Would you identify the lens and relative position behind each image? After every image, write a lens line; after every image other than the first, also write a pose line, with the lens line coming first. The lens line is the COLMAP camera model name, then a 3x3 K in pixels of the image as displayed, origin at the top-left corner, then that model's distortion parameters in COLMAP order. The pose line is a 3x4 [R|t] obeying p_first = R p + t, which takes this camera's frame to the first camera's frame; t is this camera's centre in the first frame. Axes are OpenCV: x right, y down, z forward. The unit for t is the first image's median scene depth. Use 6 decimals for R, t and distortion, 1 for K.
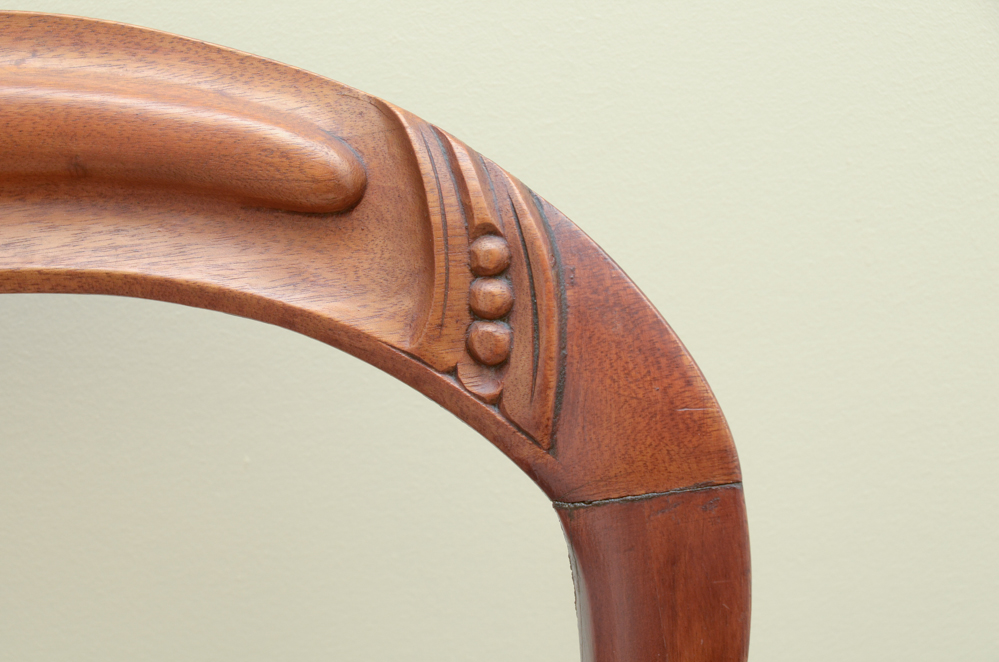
lens RADIAL K [[1889.3, 0, 497.6], [0, 1889.3, 331.0], [0, 0, 1]] dist [0.056438, 0.000000]
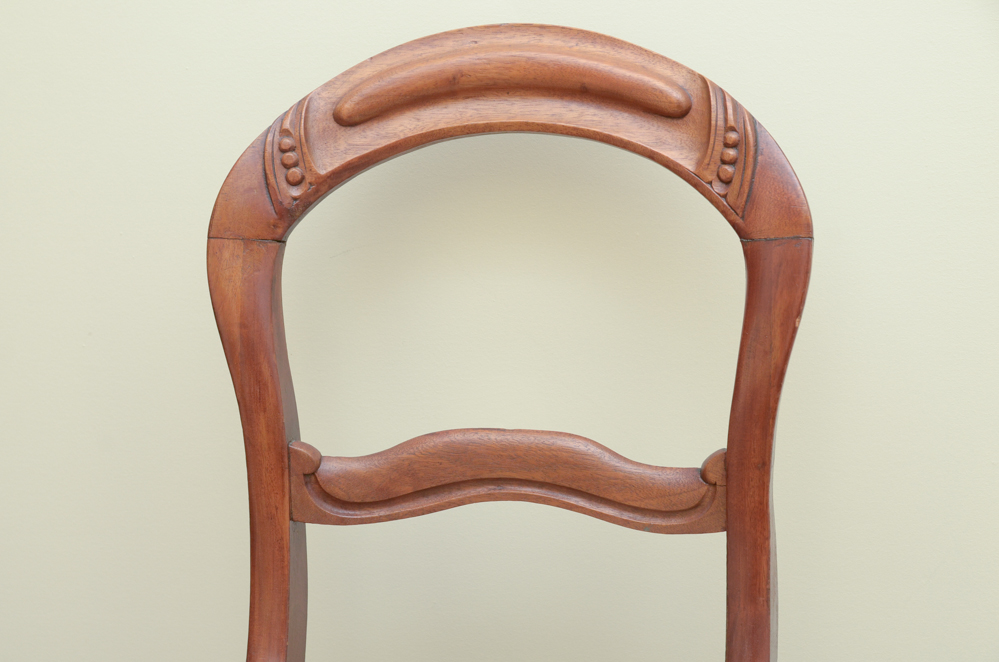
lens RADIAL K [[2065.6, 0, 500.7], [0, 2065.6, 326.4], [0, 0, 1]] dist [0.181006, 0.000000]
pose [[0.940977, 0.151780, -0.302530, 0.584430], [-0.174392, 0.983455, -0.049019, 0.397769], [0.290085, 0.098885, 0.951879, -1.718450]]
